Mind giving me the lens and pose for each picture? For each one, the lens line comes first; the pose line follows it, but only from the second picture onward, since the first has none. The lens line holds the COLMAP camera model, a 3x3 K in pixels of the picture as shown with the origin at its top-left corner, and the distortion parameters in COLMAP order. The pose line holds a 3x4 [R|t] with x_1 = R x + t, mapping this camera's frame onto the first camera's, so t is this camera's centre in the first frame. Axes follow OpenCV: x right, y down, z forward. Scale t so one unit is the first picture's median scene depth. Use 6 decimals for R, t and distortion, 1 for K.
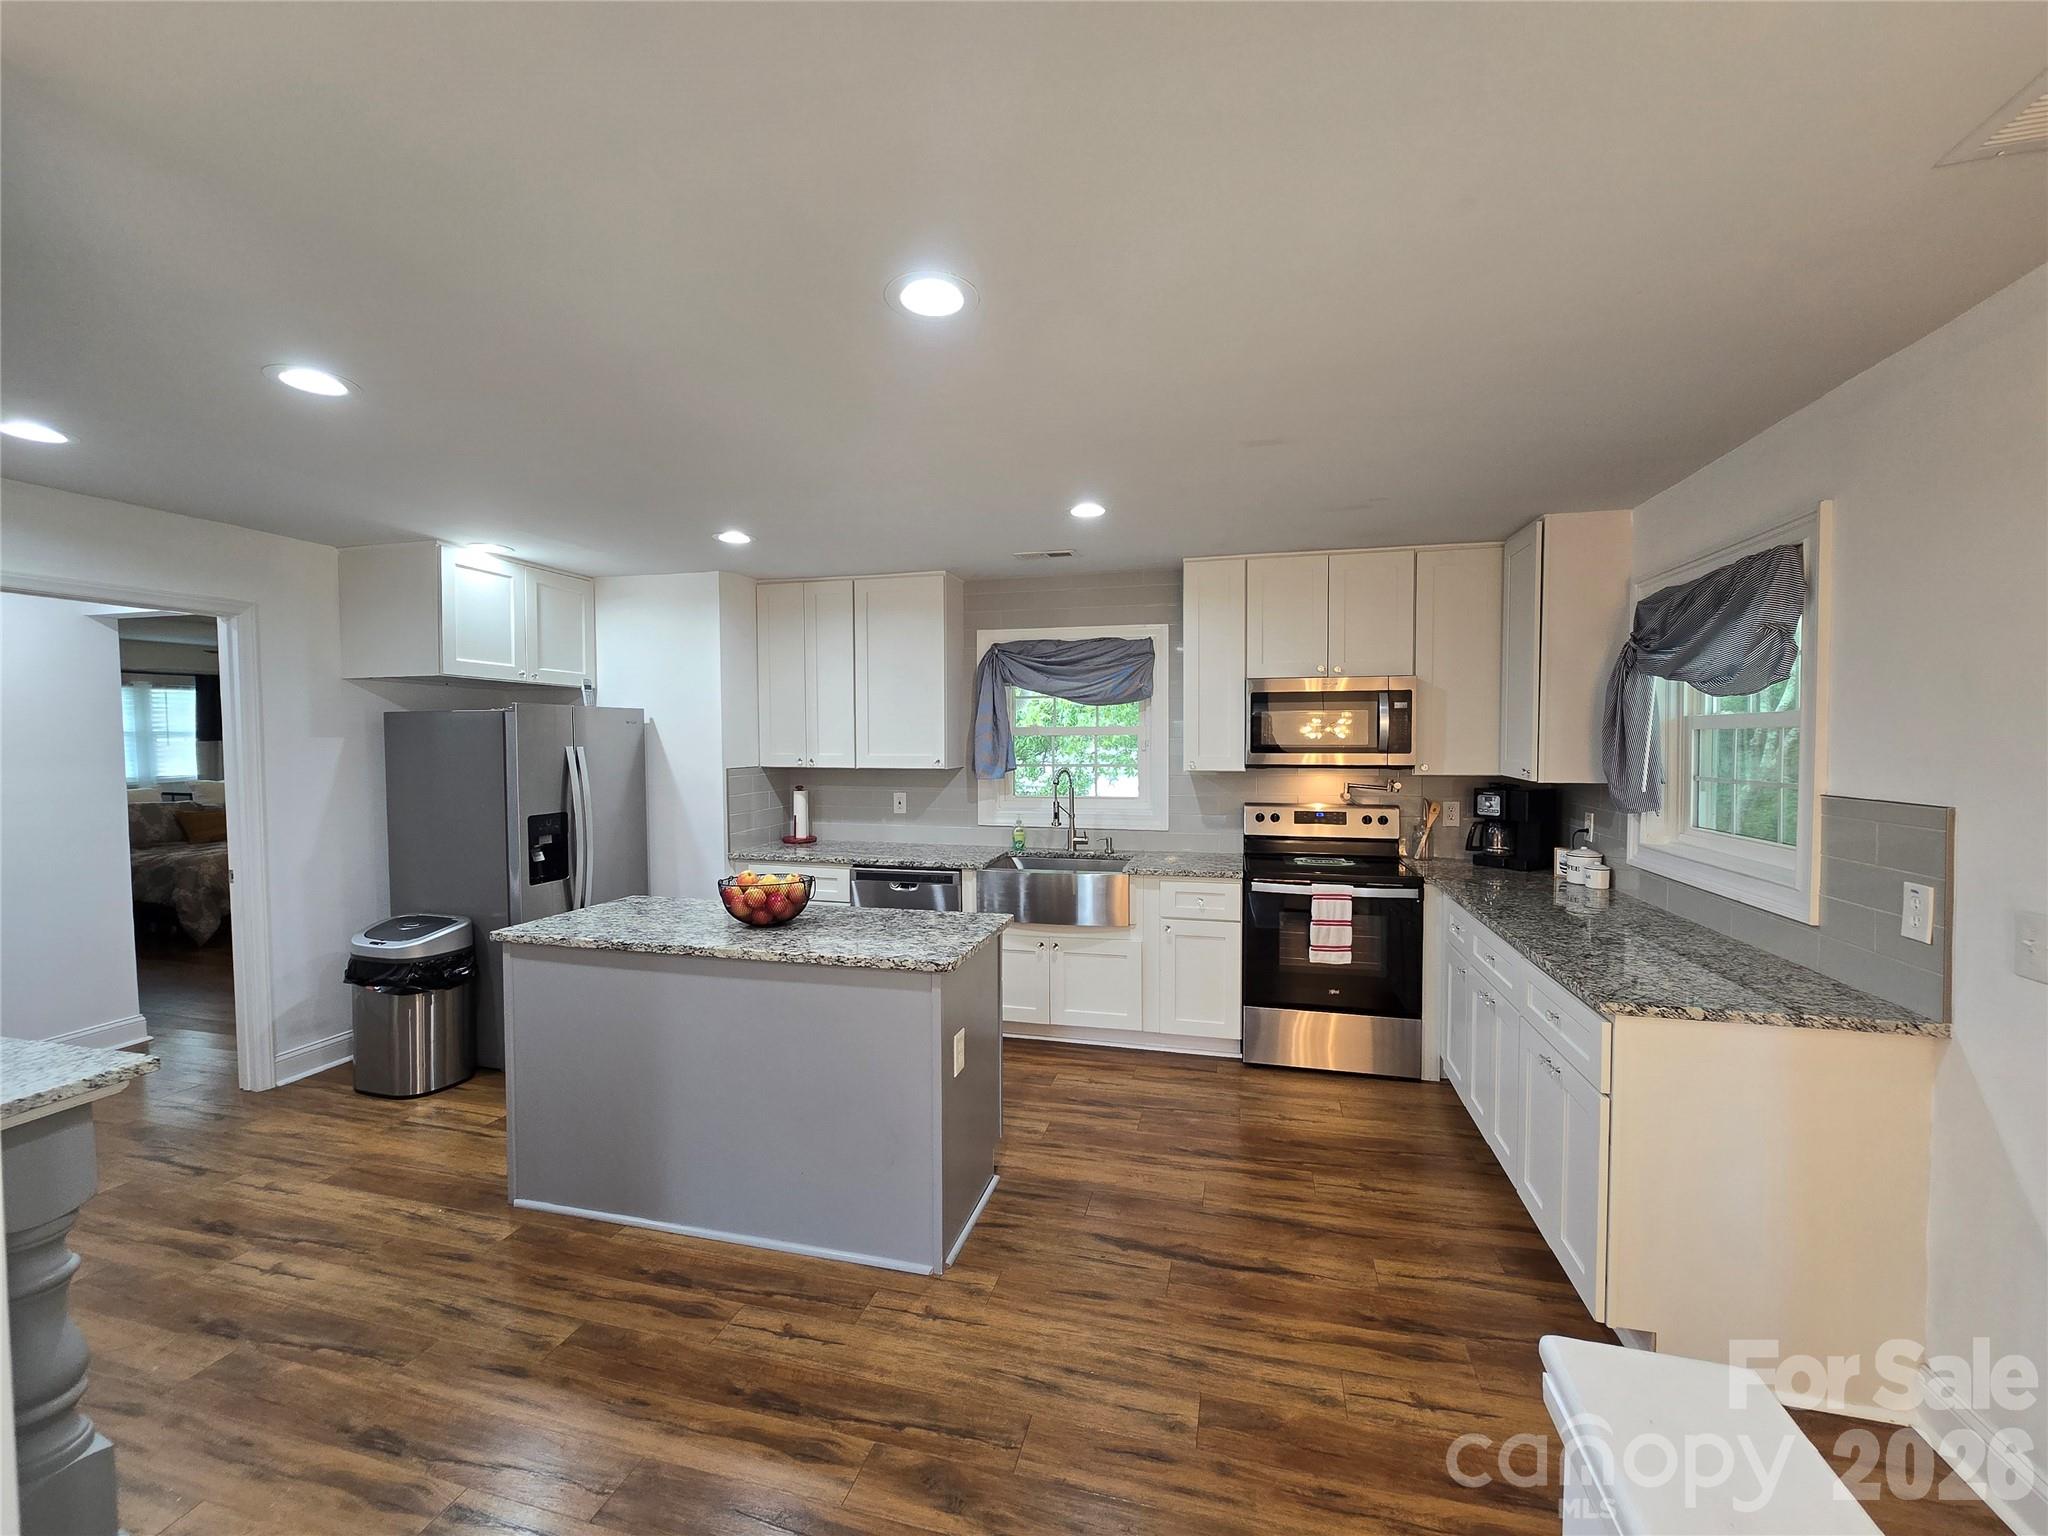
lens RADIAL K [[837.3, 0, 1025.9], [0, 837.3, 765.6], [0, 0, 1]] dist [-0.004413, 0.000553]
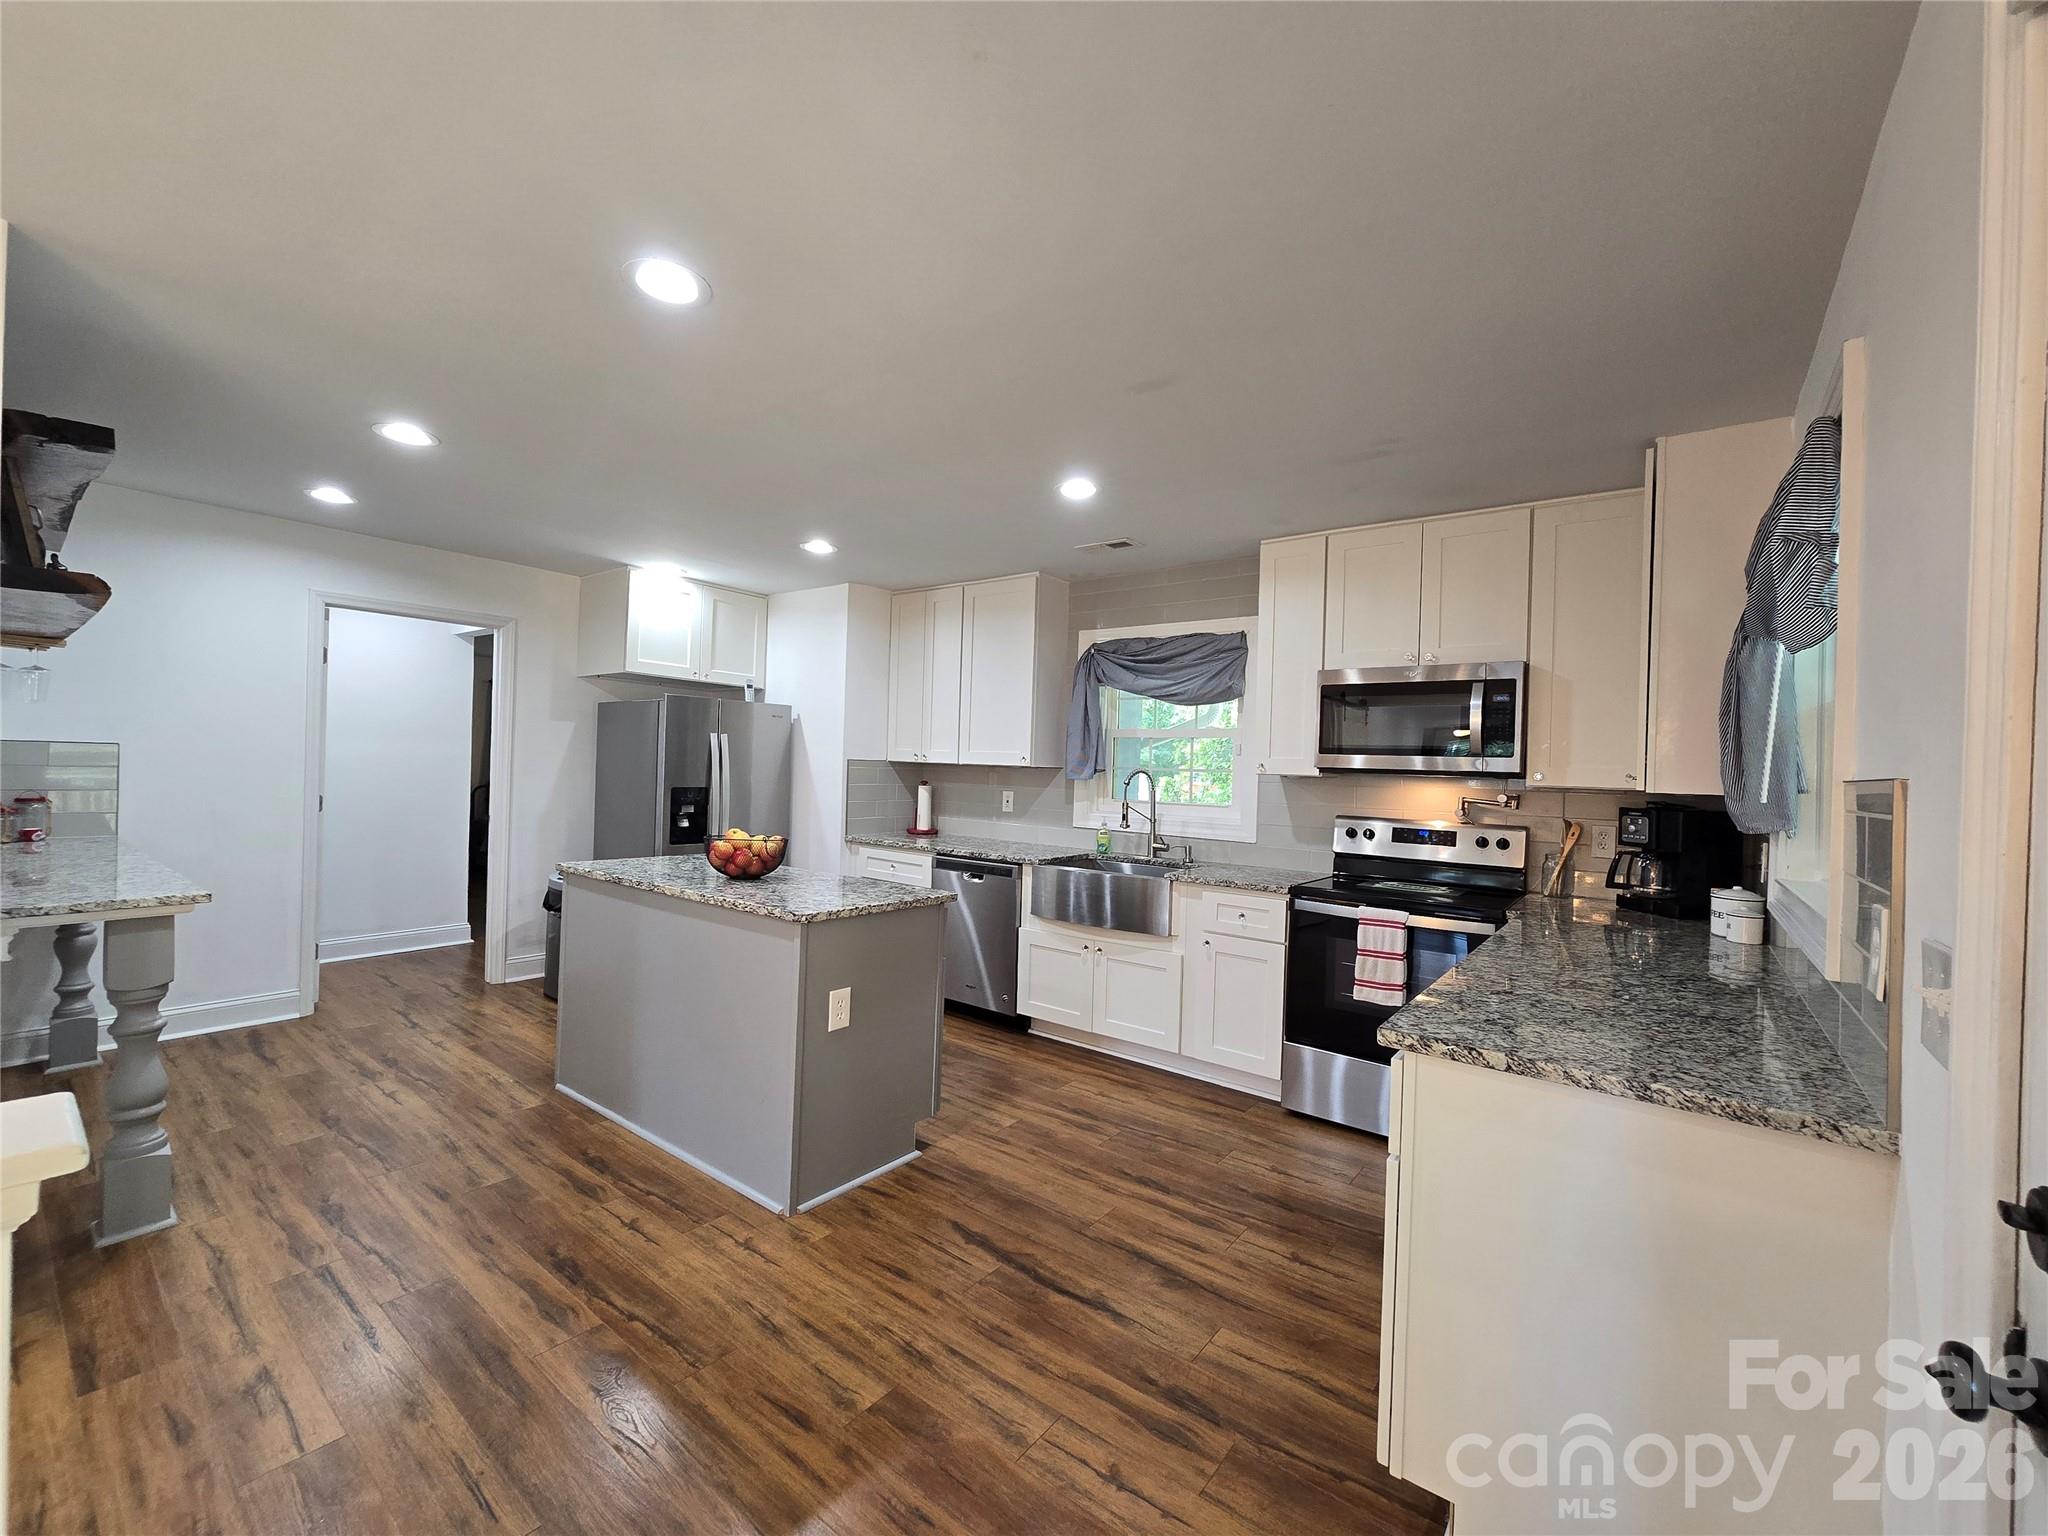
lens RADIAL K [[837.3, 0, 1027.2], [0, 837.3, 767.7], [0, 0, 1]] dist [-0.004413, 0.000553]
pose [[0.920753, 0.034047, -0.388657, 0.376474], [-0.049718, 0.998303, -0.030332, 0.046715], [0.386964, 0.047251, 0.920883, 0.090009]]
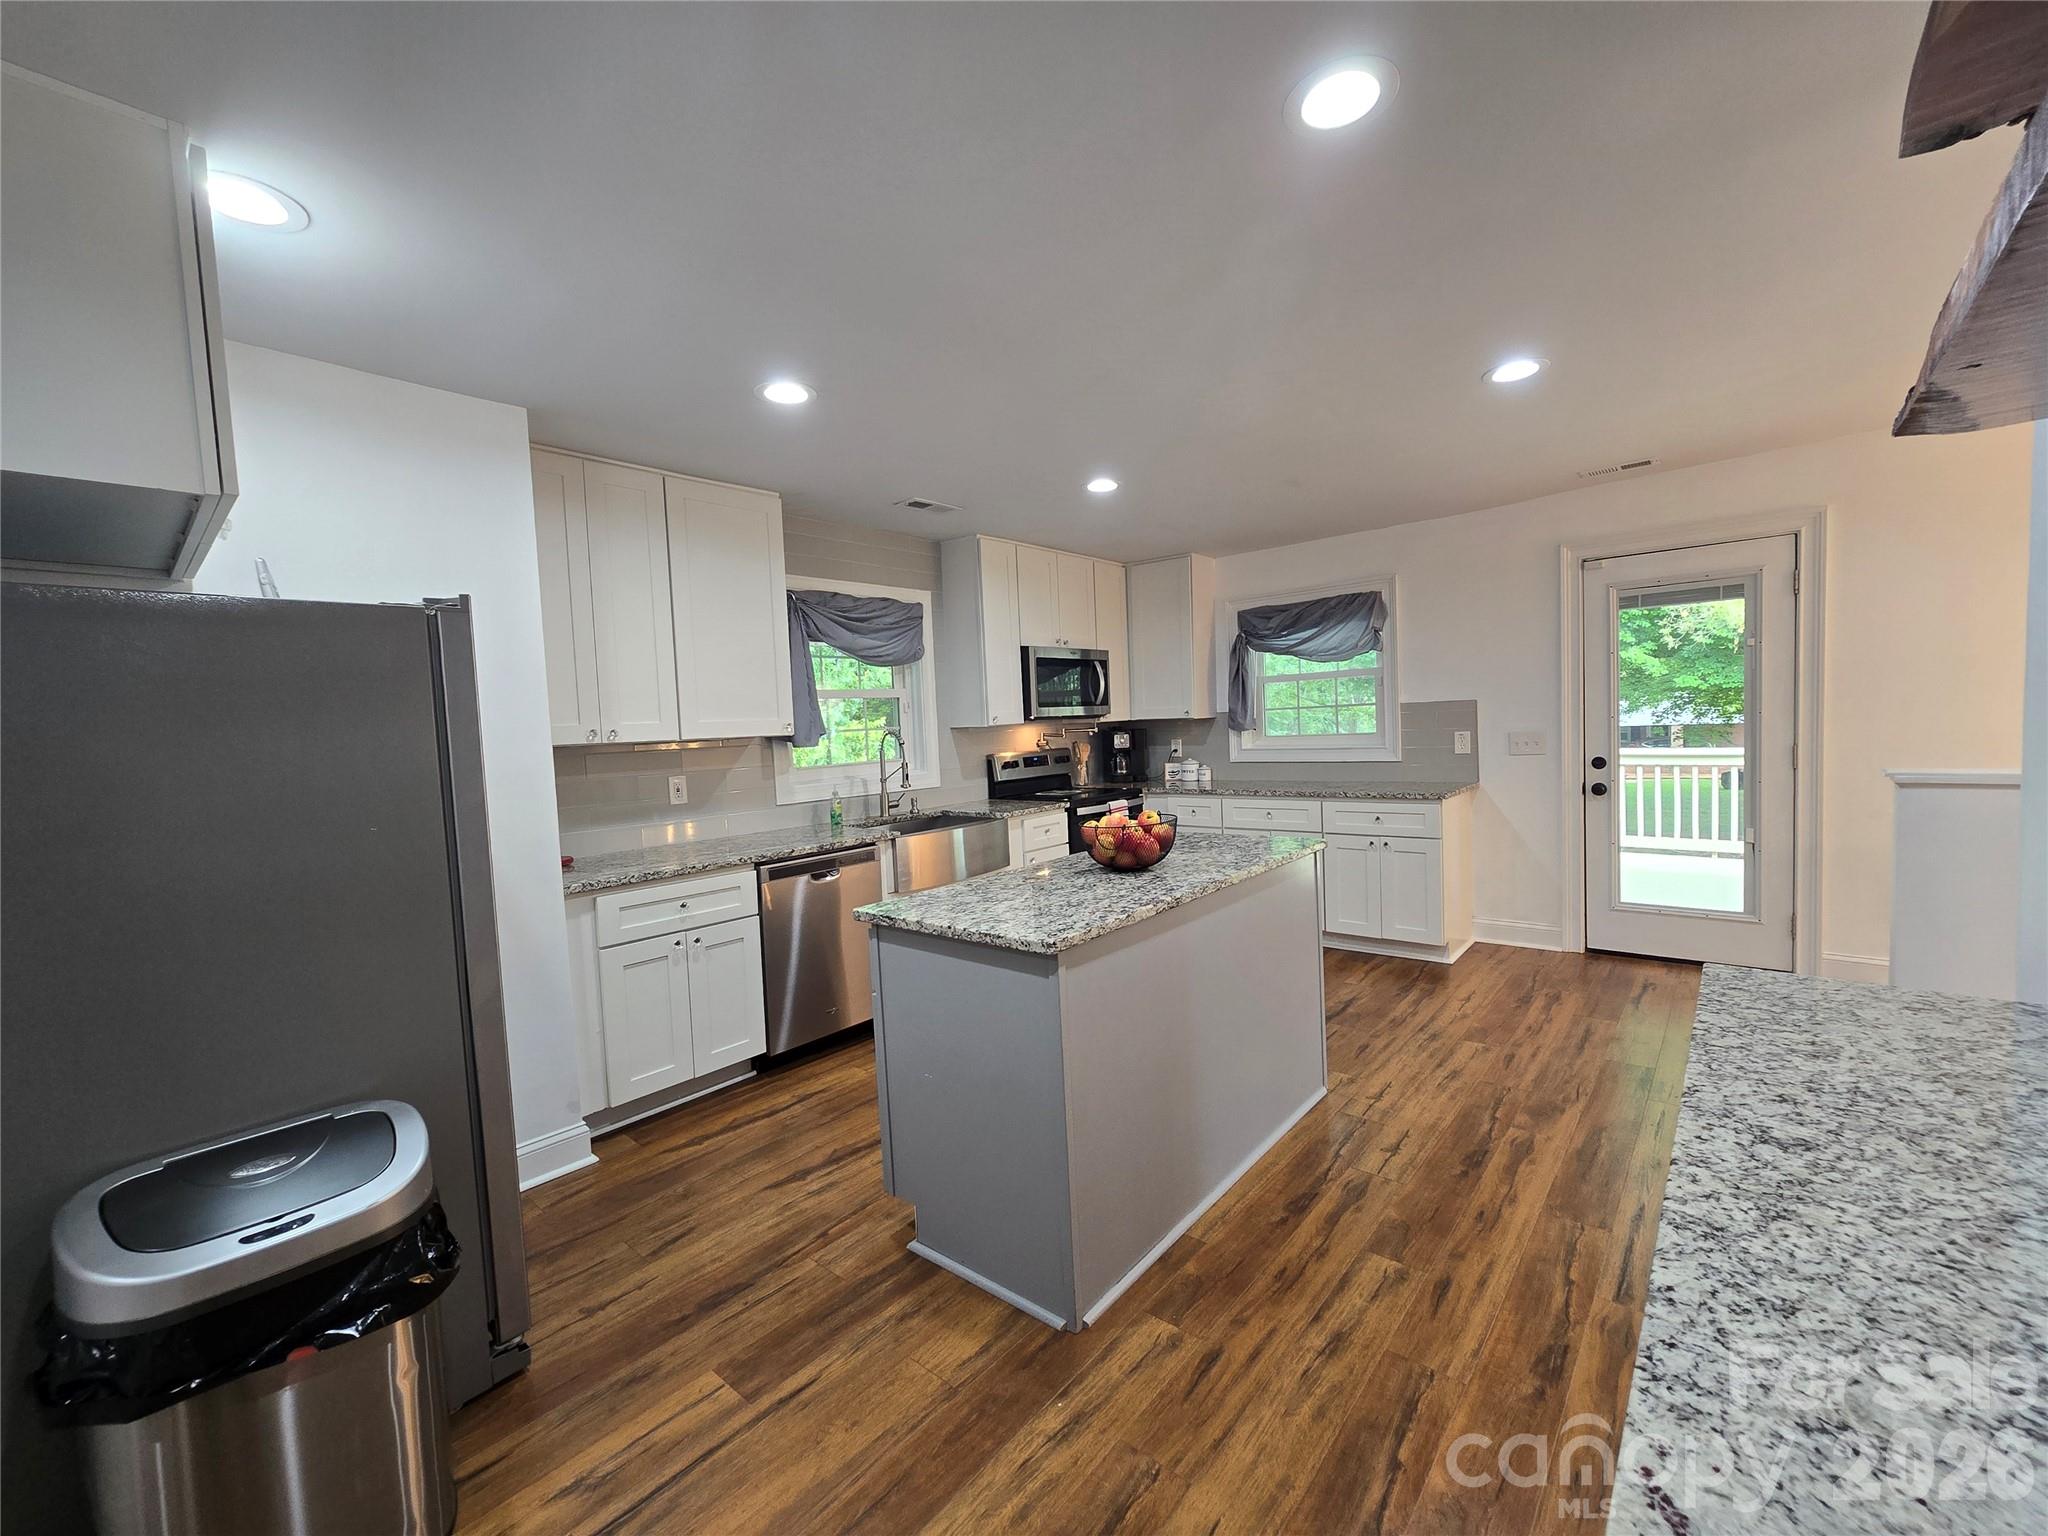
lens RADIAL K [[837.3, 0, 1024.6], [0, 837.3, 764.8], [0, 0, 1]] dist [-0.004413, 0.000553]
pose [[0.441101, -0.062942, 0.895248, -0.949974], [0.075839, 0.996584, 0.032700, 0.030191], [-0.894248, 0.053471, 0.444367, 0.555908]]
